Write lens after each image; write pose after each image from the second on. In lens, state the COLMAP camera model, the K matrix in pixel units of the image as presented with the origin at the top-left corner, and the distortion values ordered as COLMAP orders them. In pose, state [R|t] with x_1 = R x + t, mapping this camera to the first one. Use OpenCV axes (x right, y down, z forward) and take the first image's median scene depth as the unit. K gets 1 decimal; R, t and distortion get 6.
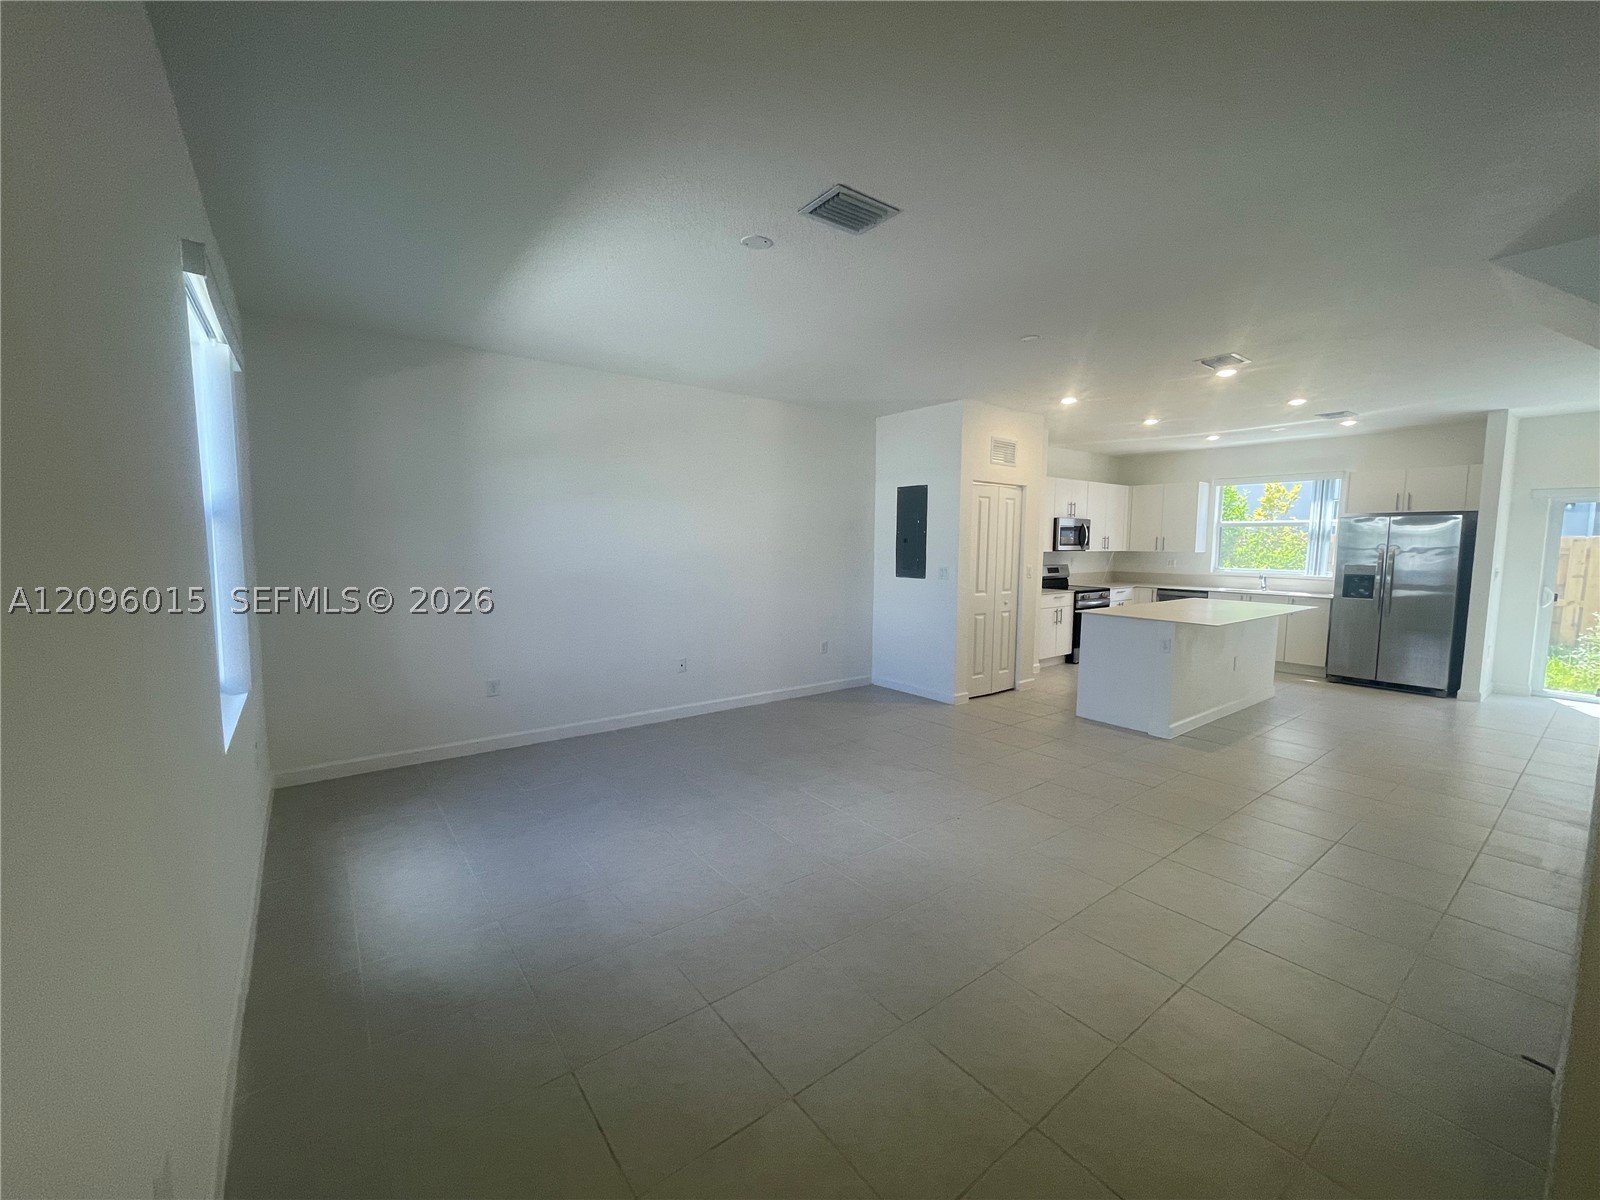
lens RADIAL K [[639.0, 0, 800.0], [0, 639.0, 600.0], [0, 0, 1]] dist [0.001543, 0.000826]
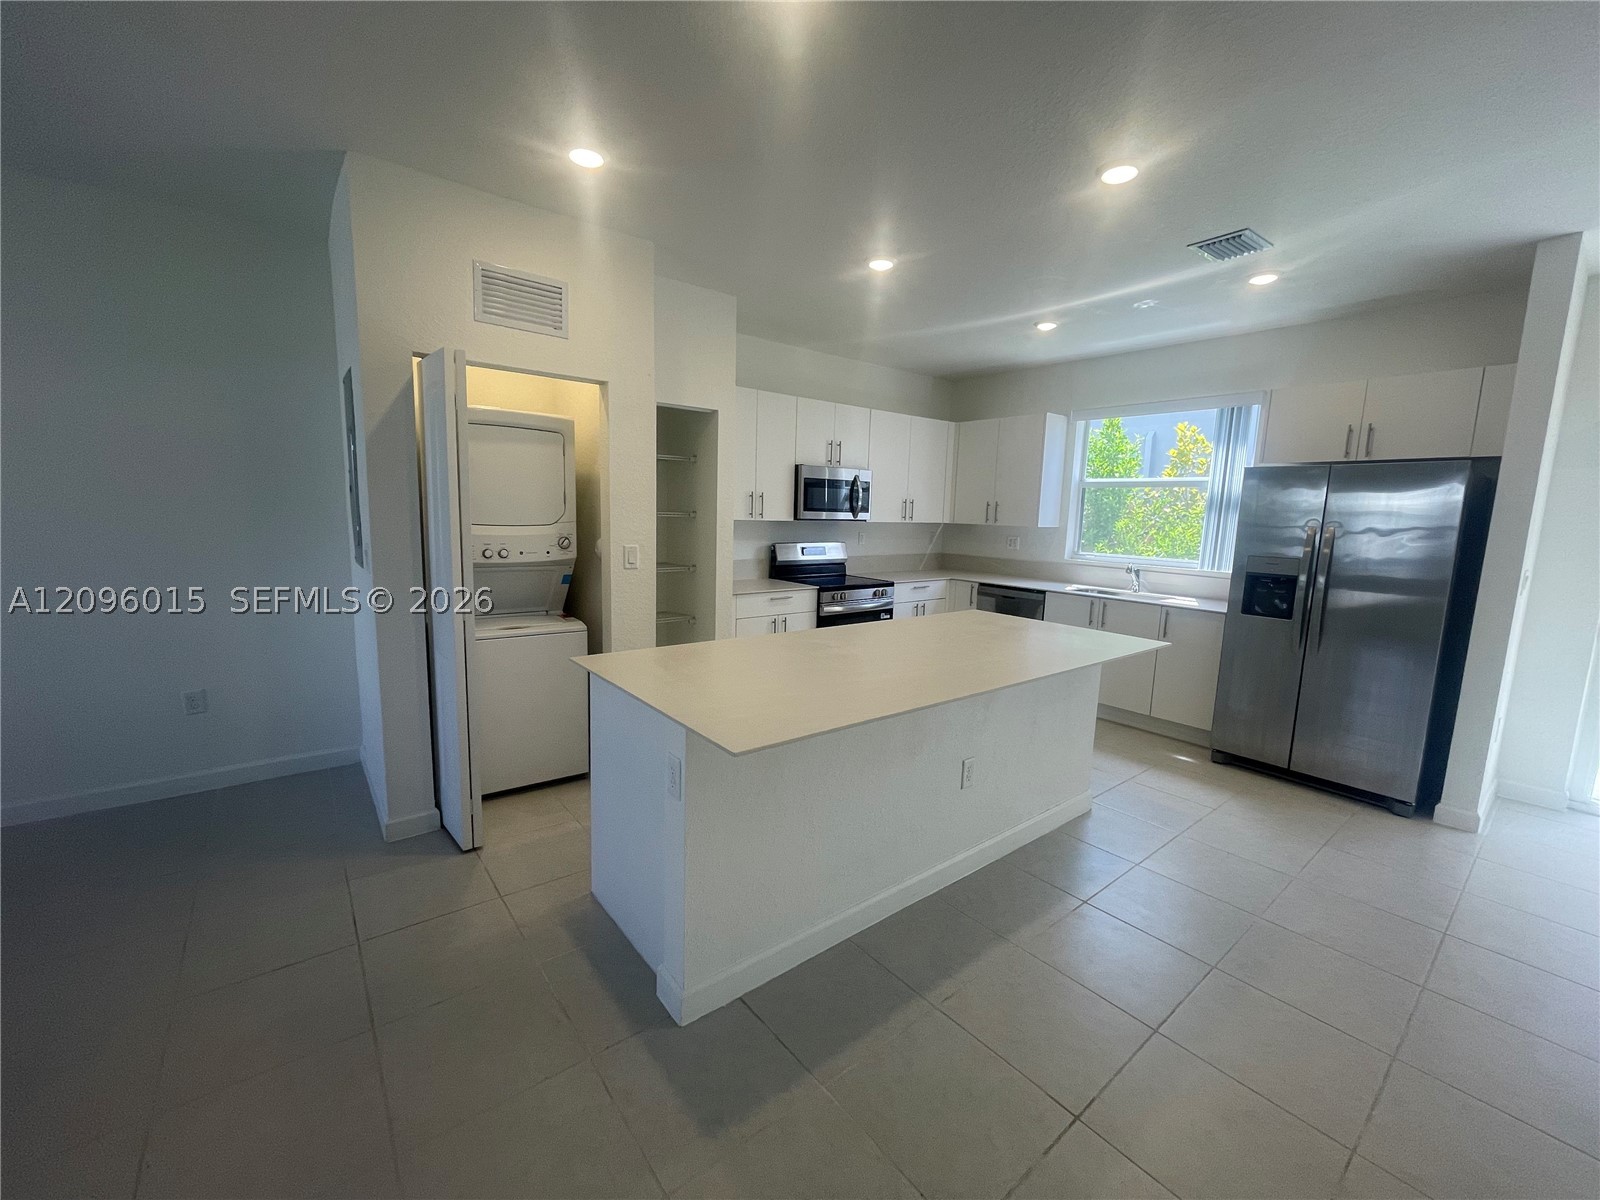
lens RADIAL K [[643.5, 0, 796.0], [0, 643.5, 599.1], [0, 0, 1]] dist [-0.001653, 0.000921]
pose [[0.999590, 0.018491, 0.021867, 0.405806], [-0.019500, 0.998712, 0.046848, -0.031670], [-0.020973, -0.047255, 0.998663, 0.408929]]
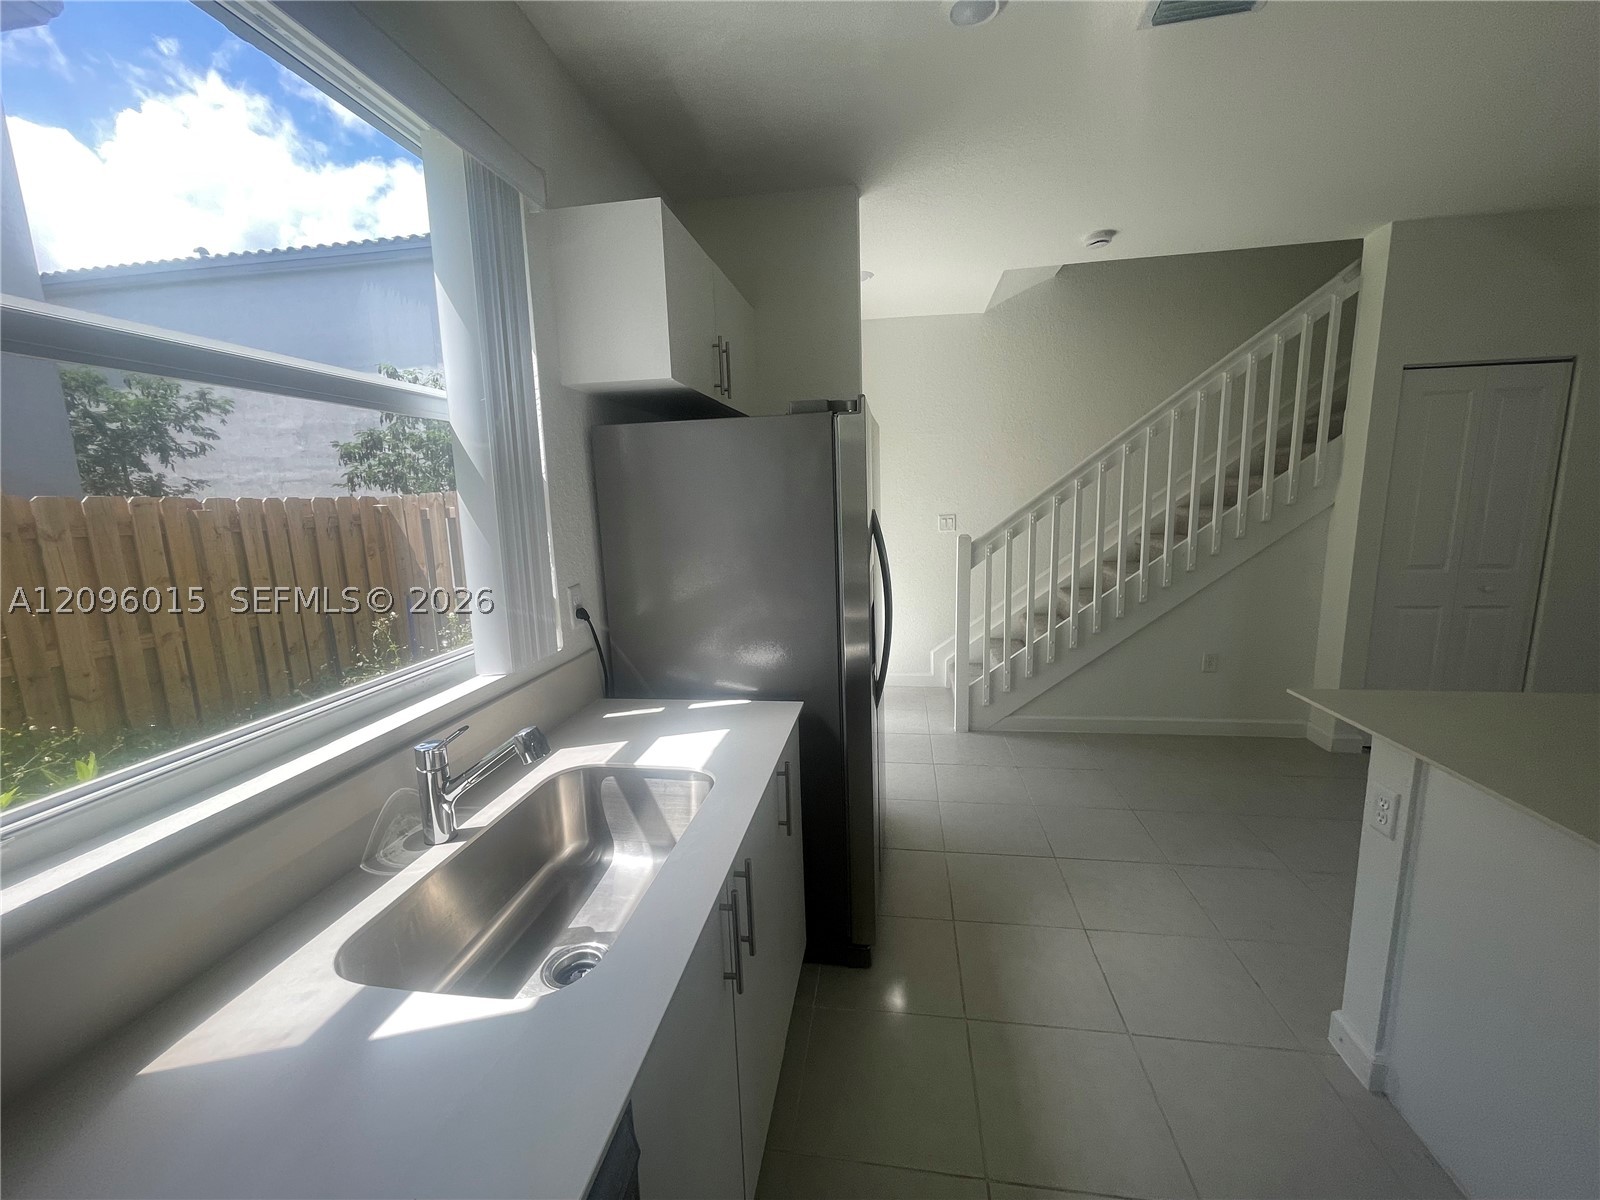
lens RADIAL K [[643.5, 0, 796.0], [0, 643.5, 599.1], [0, 0, 1]] dist [-0.001653, 0.000921]
pose [[-0.690734, -0.102623, 0.715790, 0.596856], [0.089635, 0.970092, 0.225580, -0.097809], [-0.717532, 0.219975, -0.660877, 1.078021]]
